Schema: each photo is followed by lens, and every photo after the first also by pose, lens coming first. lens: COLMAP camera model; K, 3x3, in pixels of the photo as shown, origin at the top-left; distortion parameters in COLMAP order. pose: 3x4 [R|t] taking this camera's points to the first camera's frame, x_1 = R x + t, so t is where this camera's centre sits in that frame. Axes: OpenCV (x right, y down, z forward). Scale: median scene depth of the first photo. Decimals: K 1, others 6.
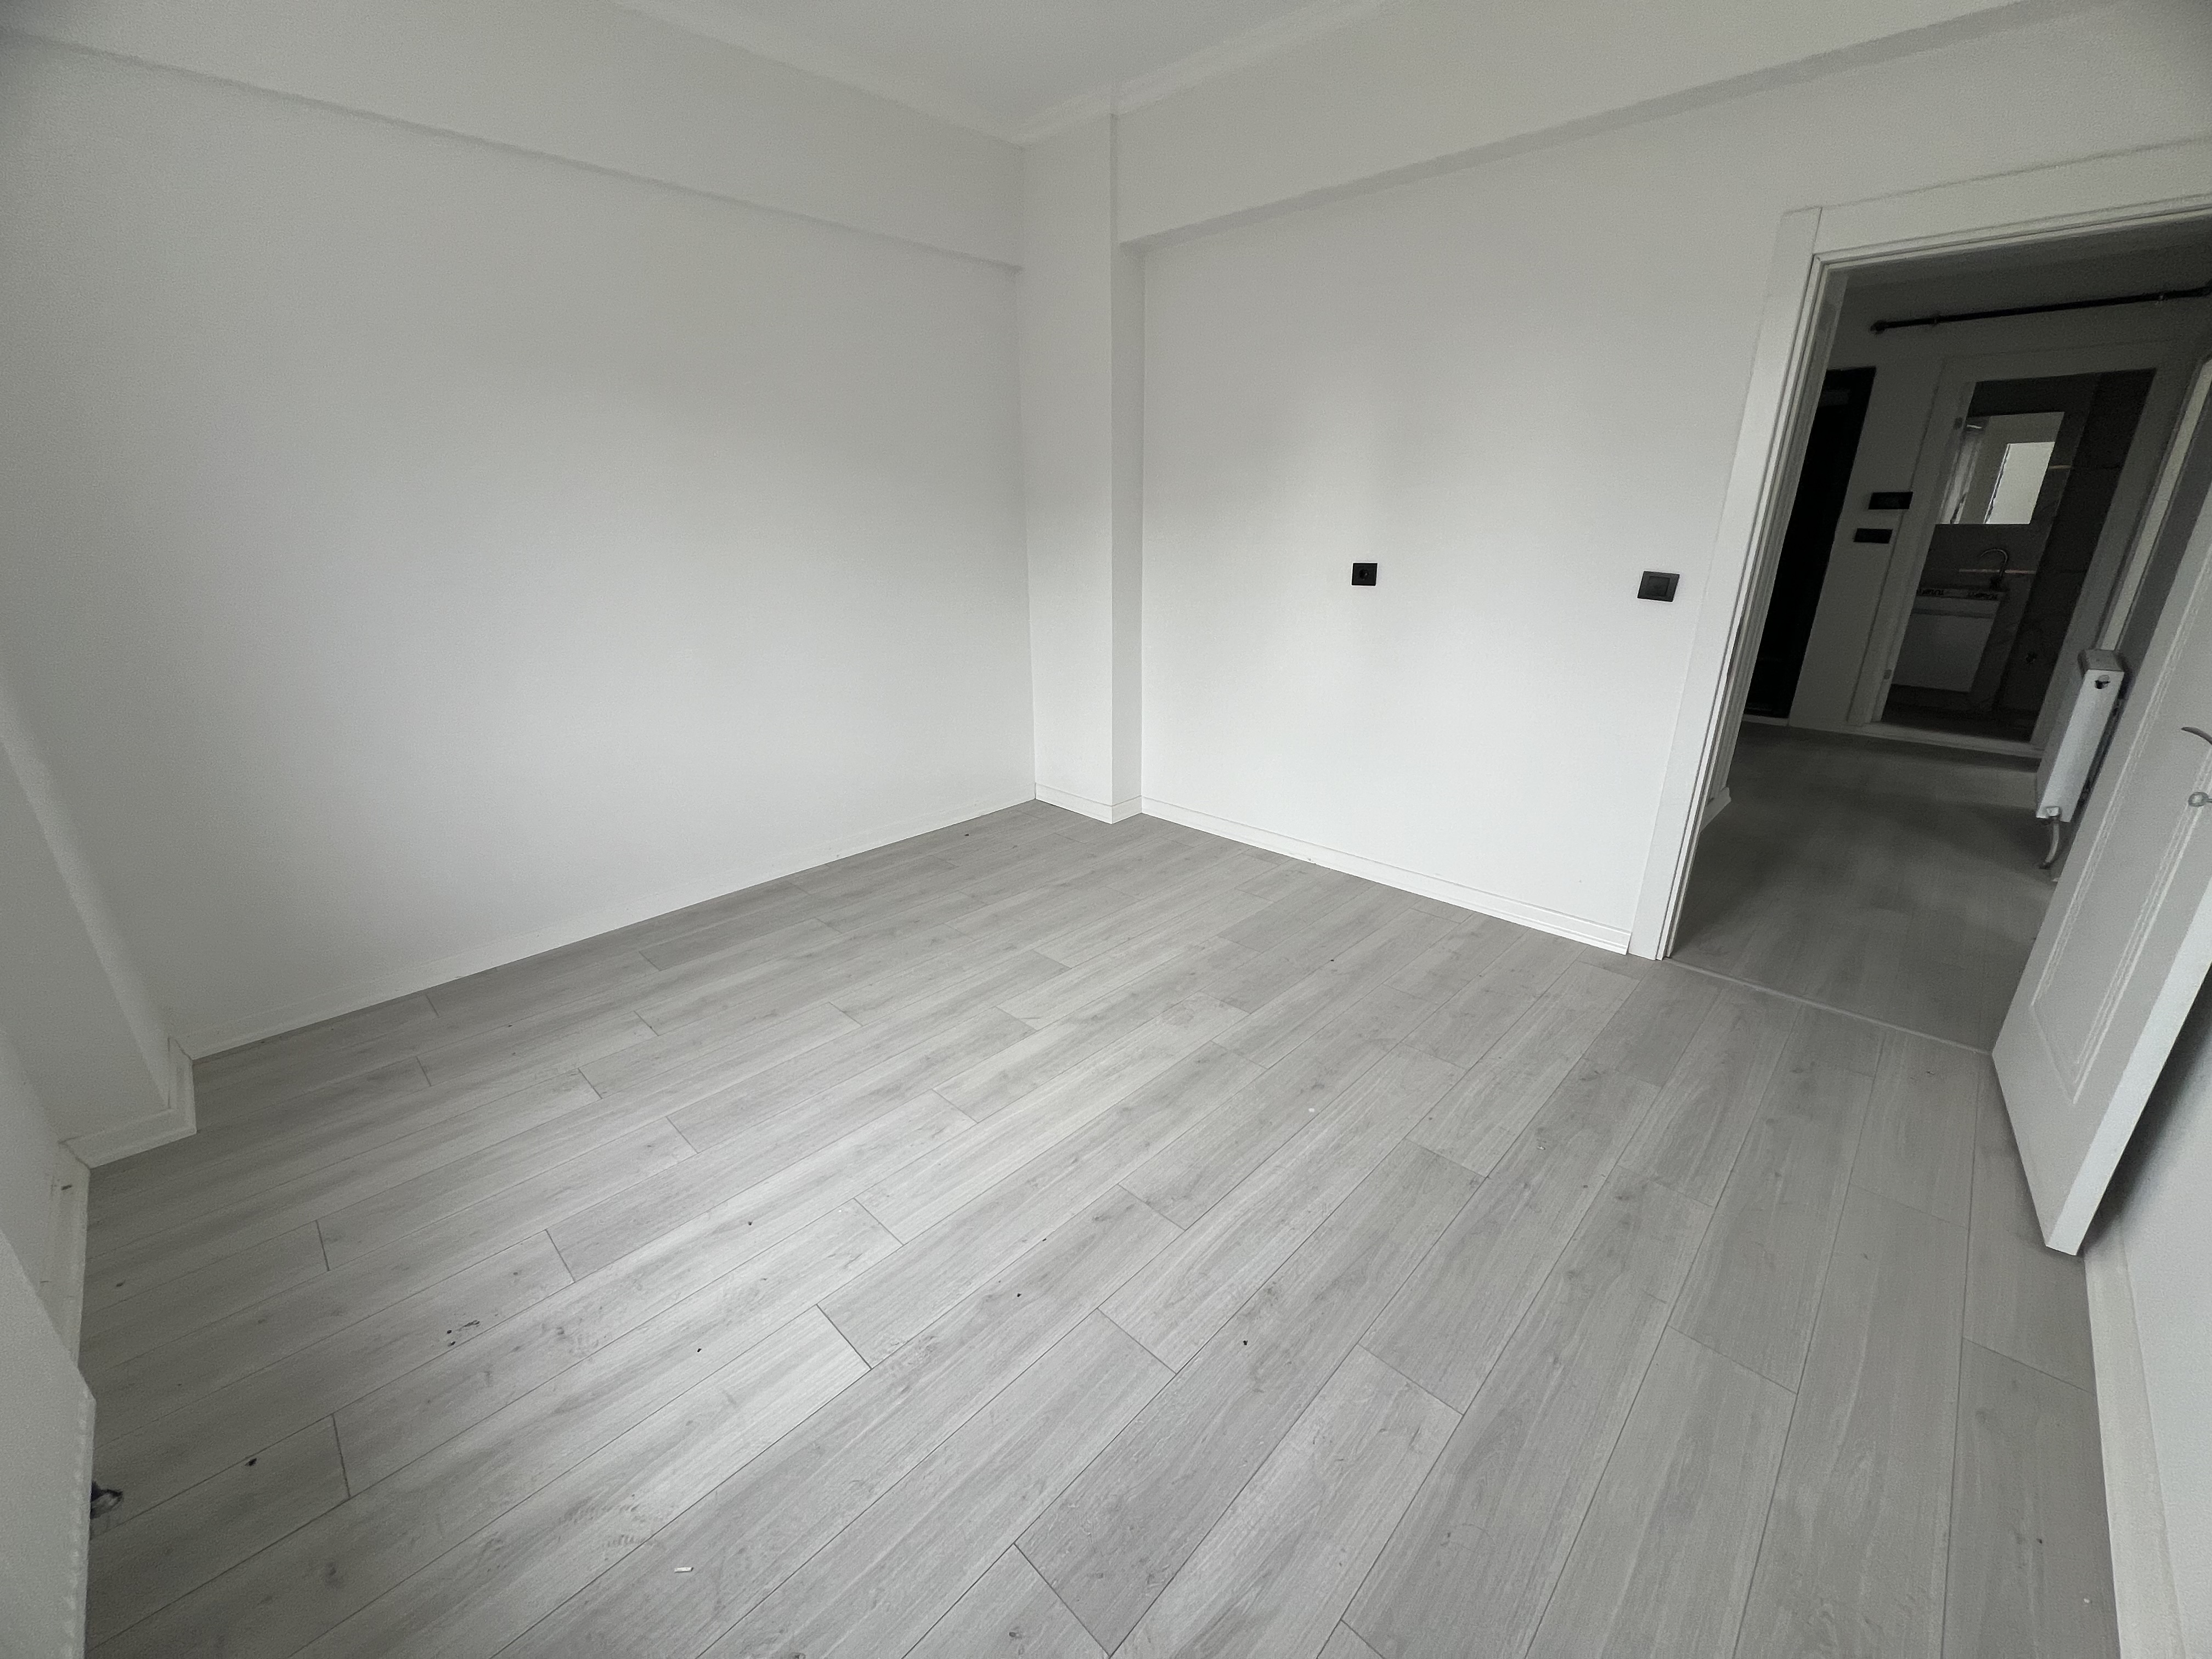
lens RADIAL K [[883.5, 0, 1101.0], [0, 883.5, 823.1], [0, 0, 1]] dist [-0.002481, 0.000024]
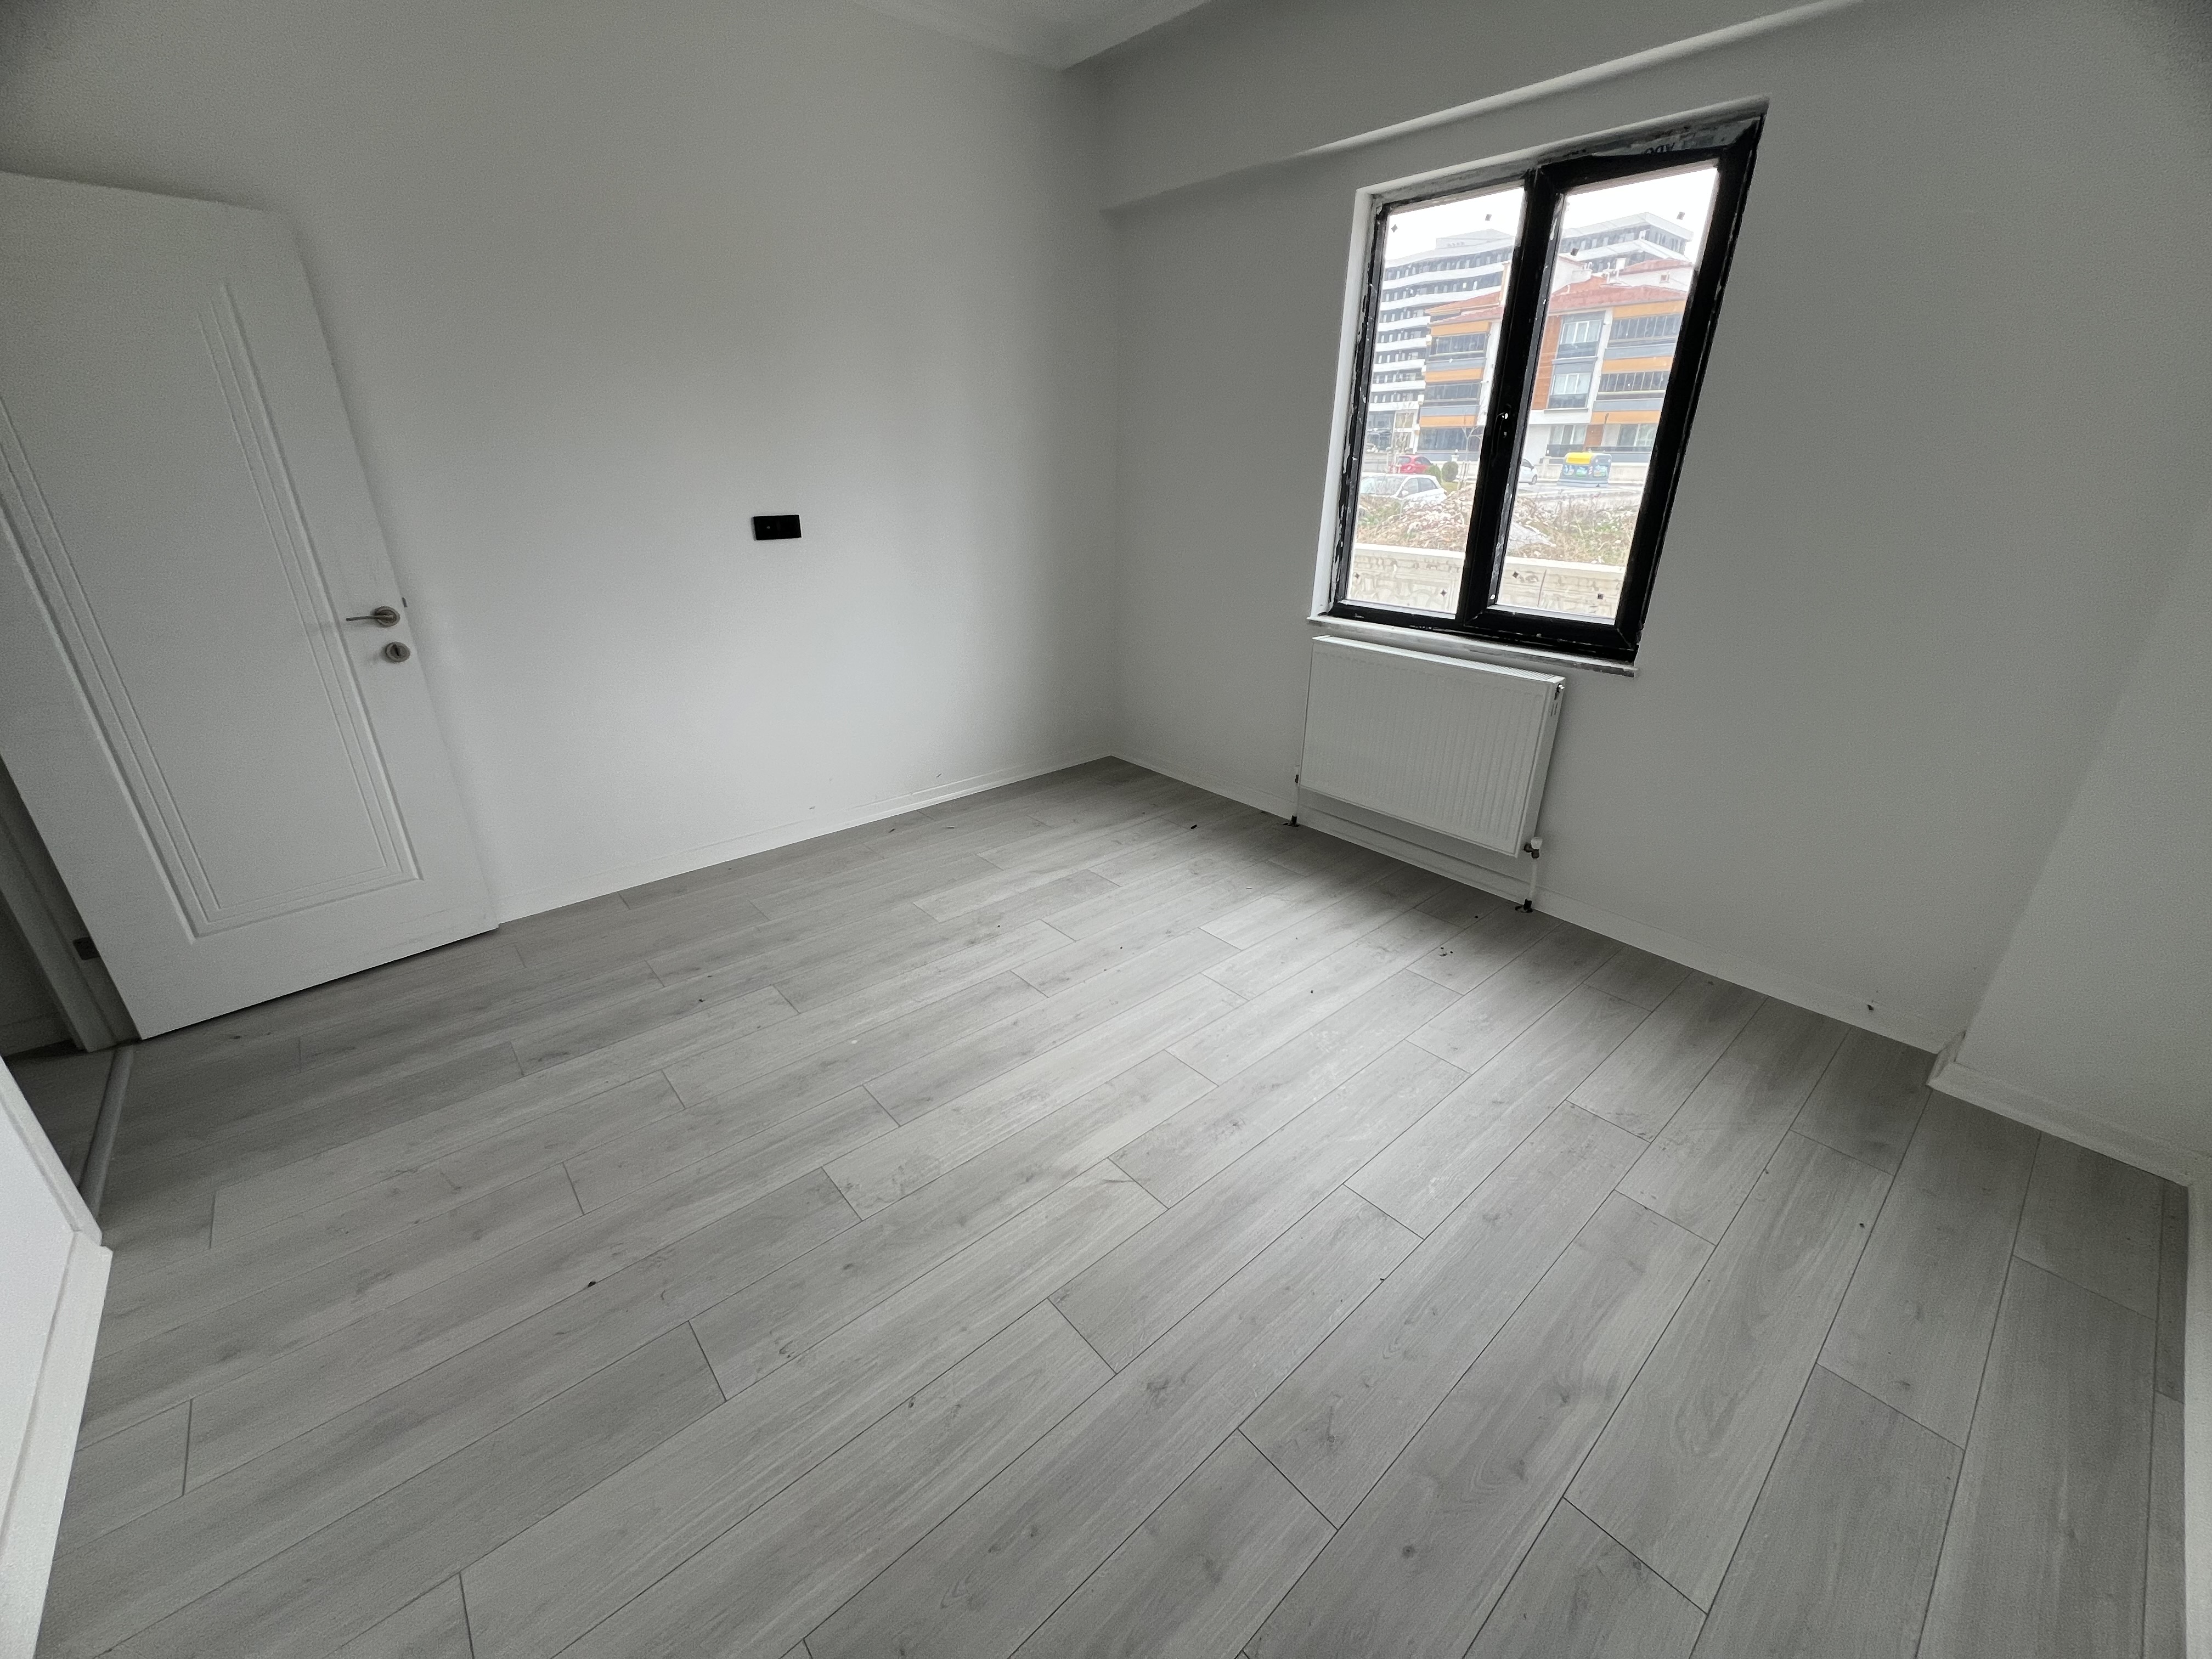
lens RADIAL K [[881.3, 0, 1100.3], [0, 881.3, 823.2], [0, 0, 1]] dist [-0.002222, -0.000070]
pose [[-0.996304, -0.026447, 0.081728, -0.136886], [0.035480, 0.739782, 0.671910, -0.568443], [-0.078231, 0.672326, -0.736110, 1.548562]]
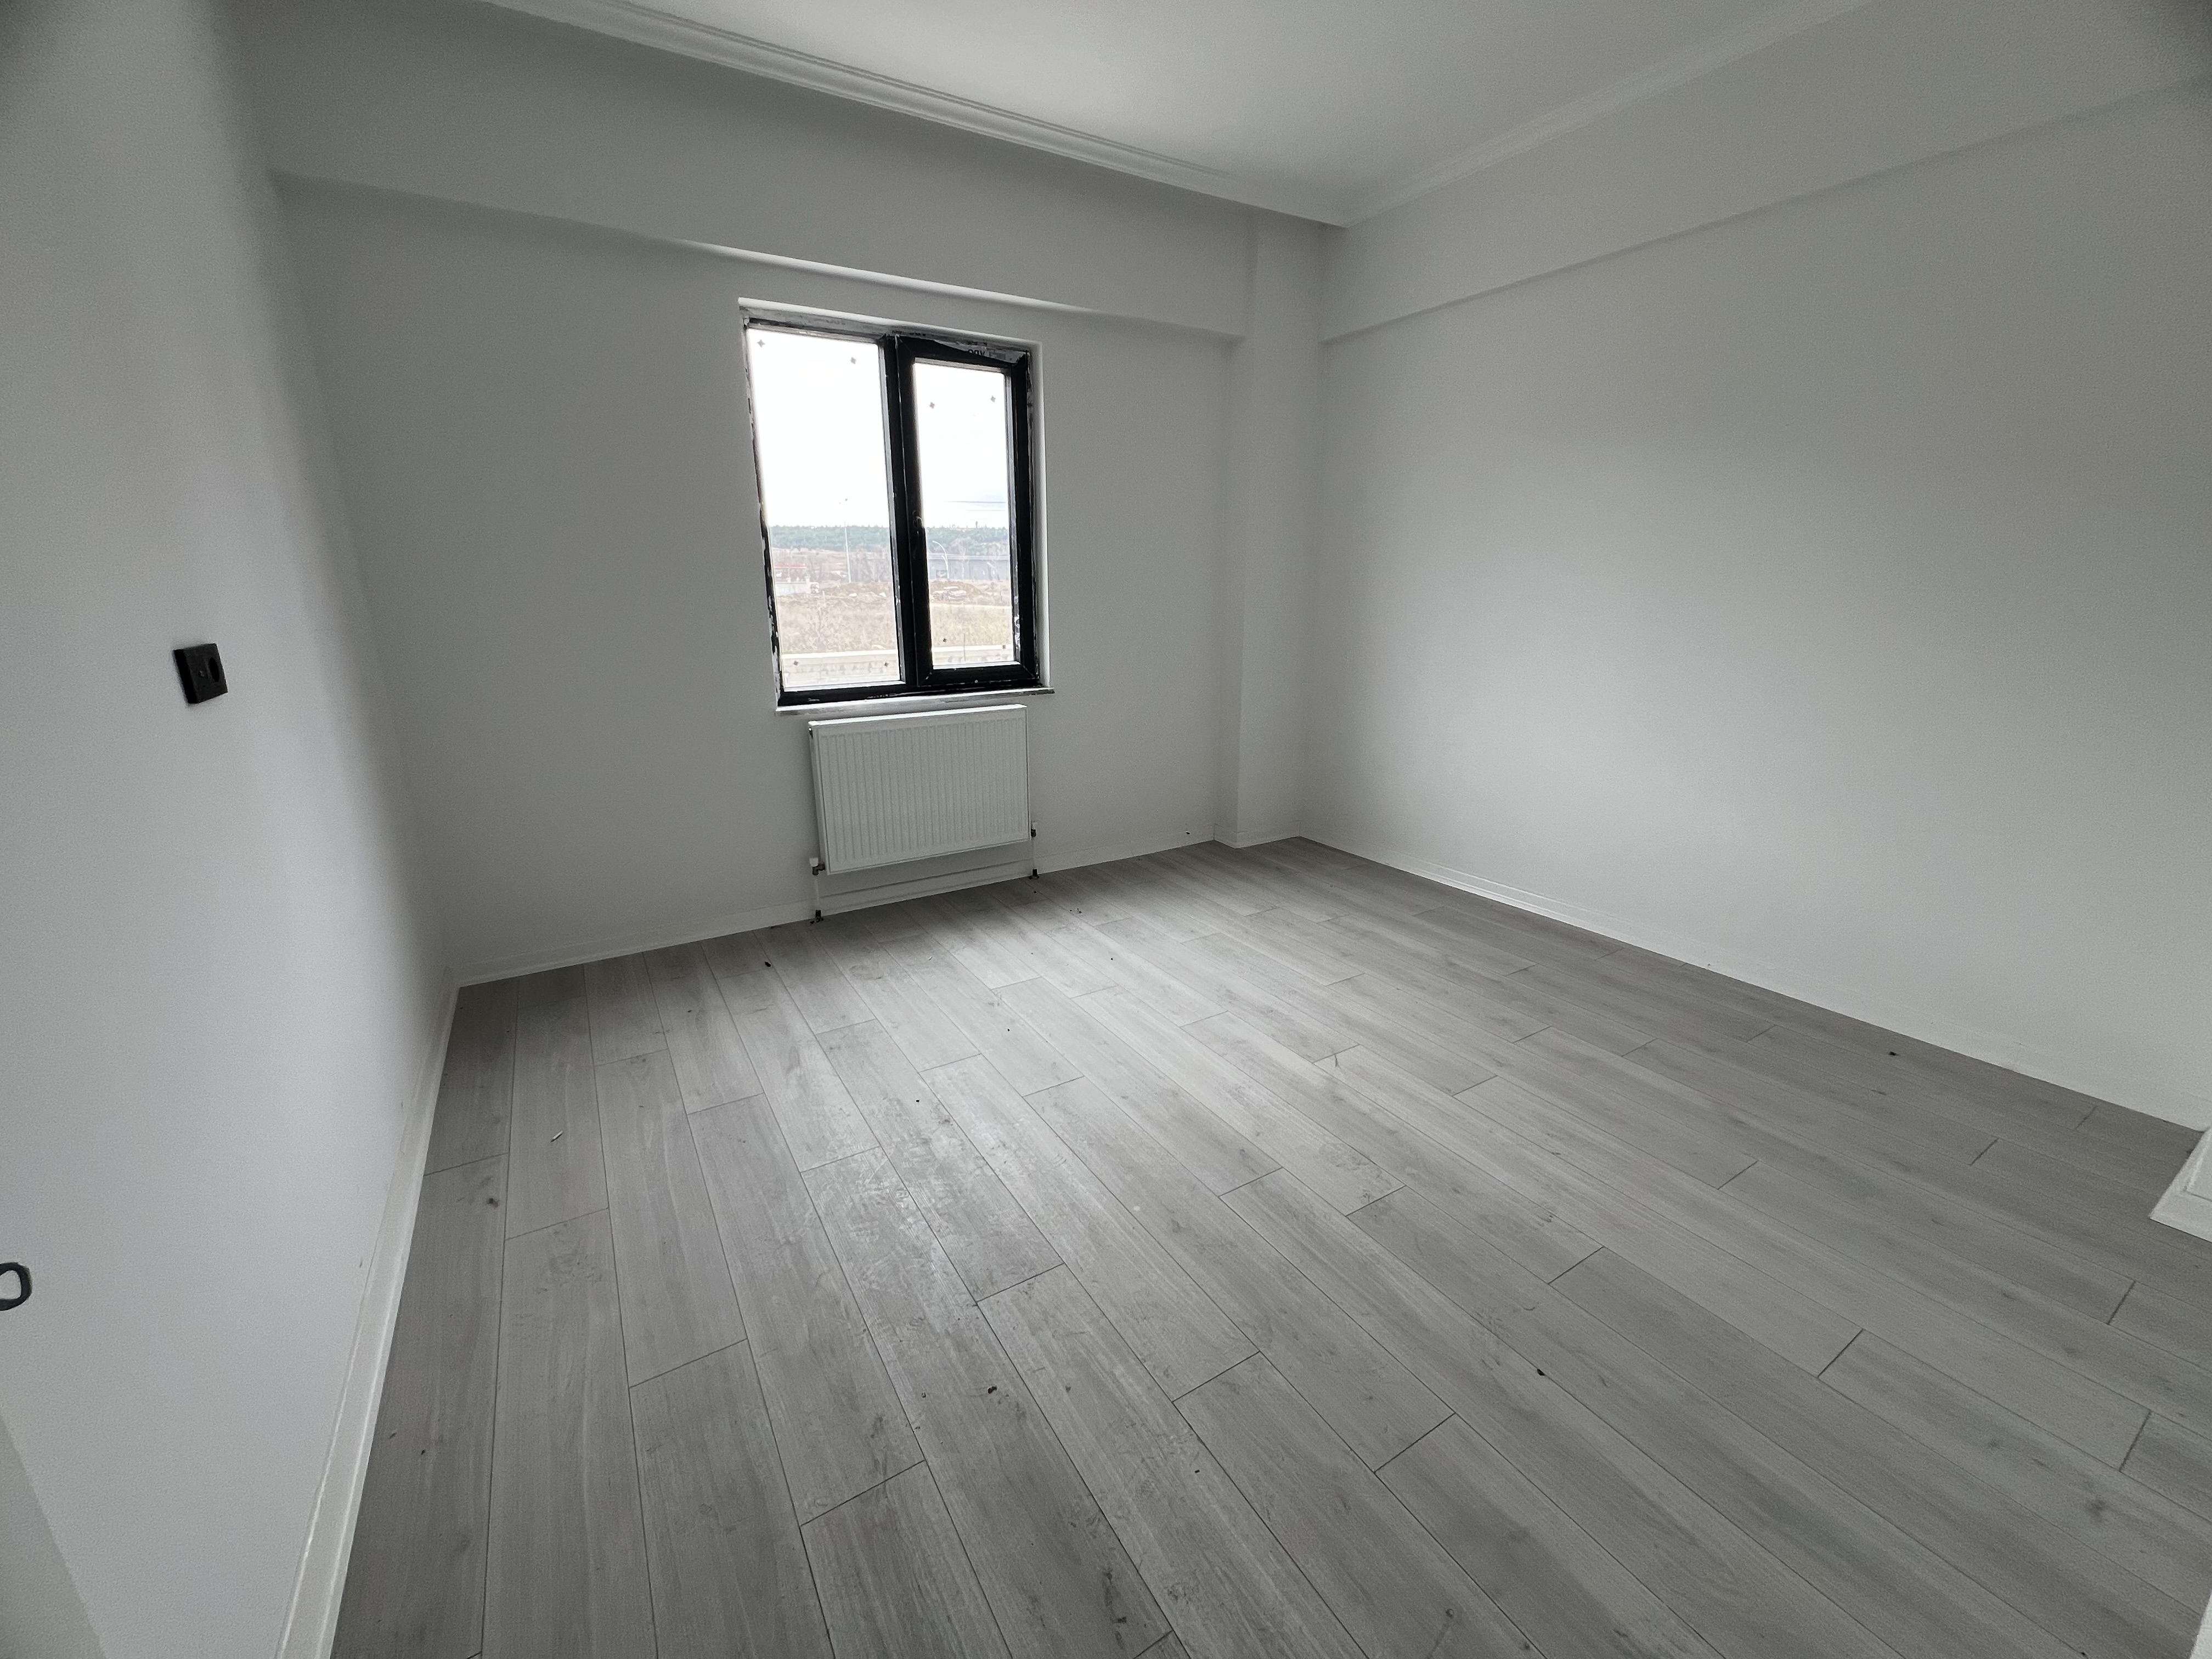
lens RADIAL K [[883.5, 0, 1101.0], [0, 883.5, 823.1], [0, 0, 1]] dist [-0.002481, 0.000024]
pose [[-0.244887, 0.270300, -0.931111, 0.943252], [-0.317724, 0.884950, 0.340463, -0.298902], [0.916014, 0.379211, -0.130832, 0.913664]]
